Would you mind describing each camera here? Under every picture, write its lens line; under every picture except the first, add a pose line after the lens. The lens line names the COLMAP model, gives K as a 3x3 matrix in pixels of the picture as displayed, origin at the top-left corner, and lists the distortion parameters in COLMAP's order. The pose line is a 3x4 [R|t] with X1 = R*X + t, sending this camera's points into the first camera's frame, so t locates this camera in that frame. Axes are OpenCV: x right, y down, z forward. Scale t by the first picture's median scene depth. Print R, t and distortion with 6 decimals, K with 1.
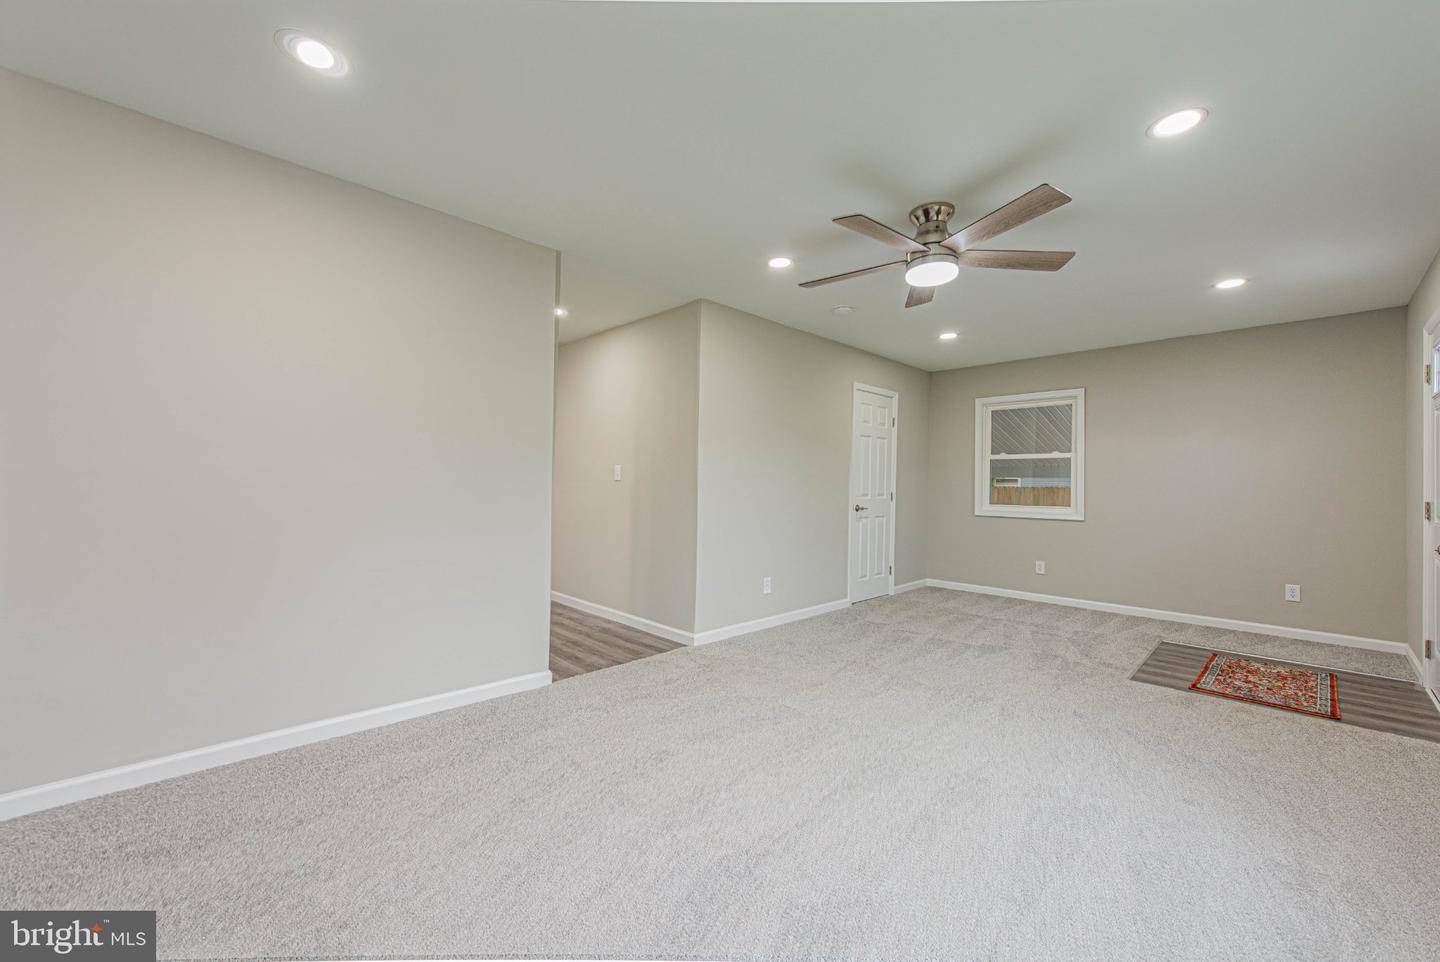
lens RADIAL K [[568.6, 0, 716.7], [0, 568.6, 473.0], [0, 0, 1]] dist [0.003373, 0.000023]
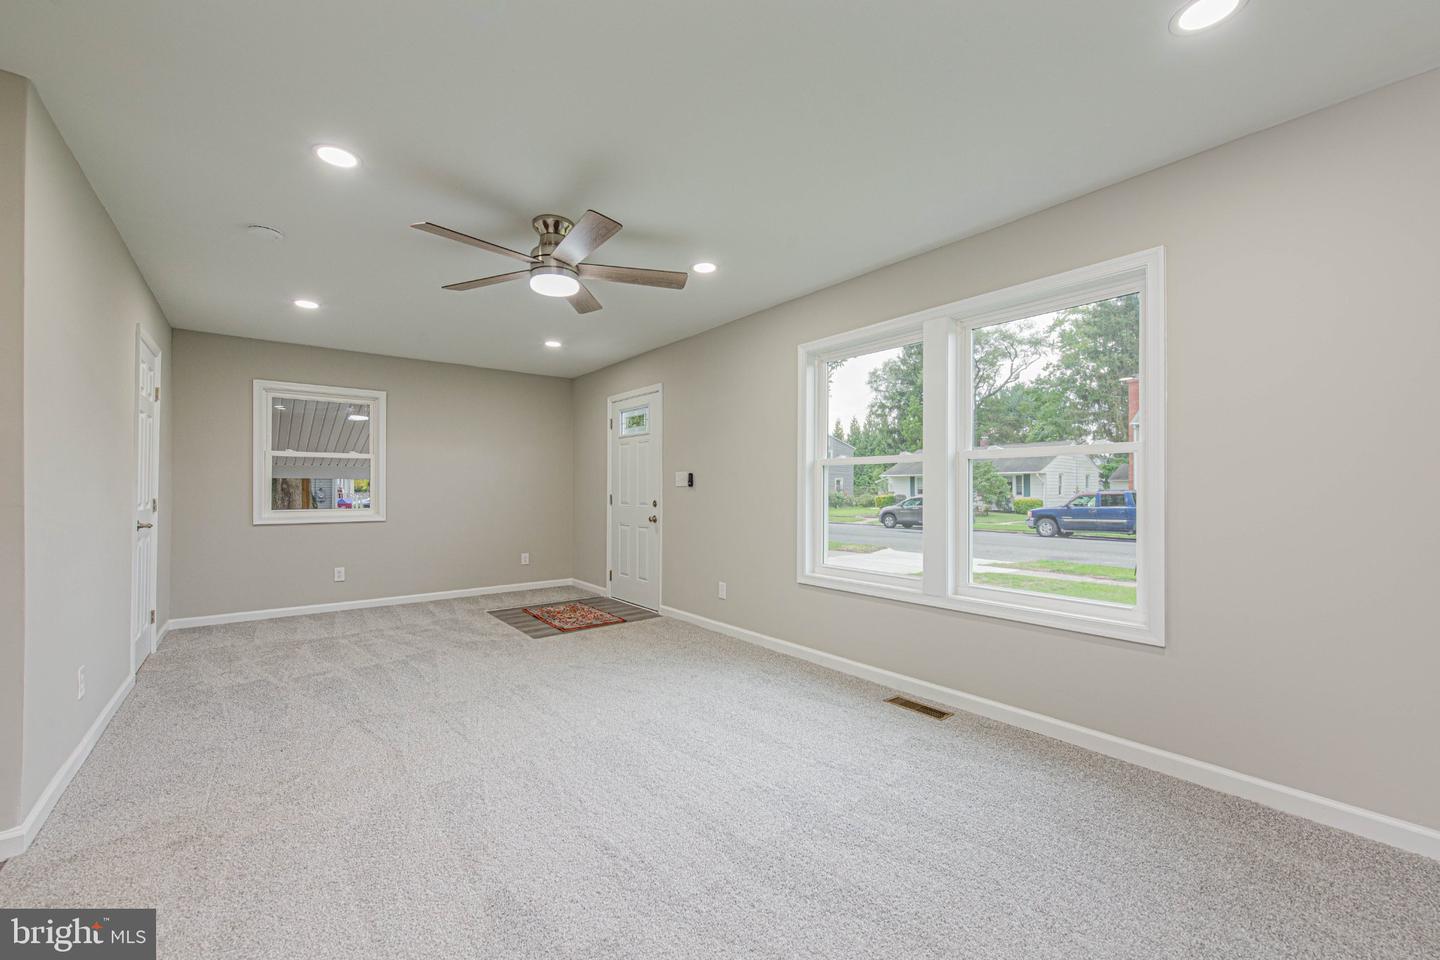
lens RADIAL K [[567.6, 0, 720.0], [0, 567.6, 480.0], [0, 0, 1]] dist [0.000878, -0.000078]
pose [[0.090766, 0.002734, 0.995868, -0.392048], [-0.016904, 0.999856, -0.001205, 0.001292], [-0.995729, -0.016725, 0.090799, 0.374104]]
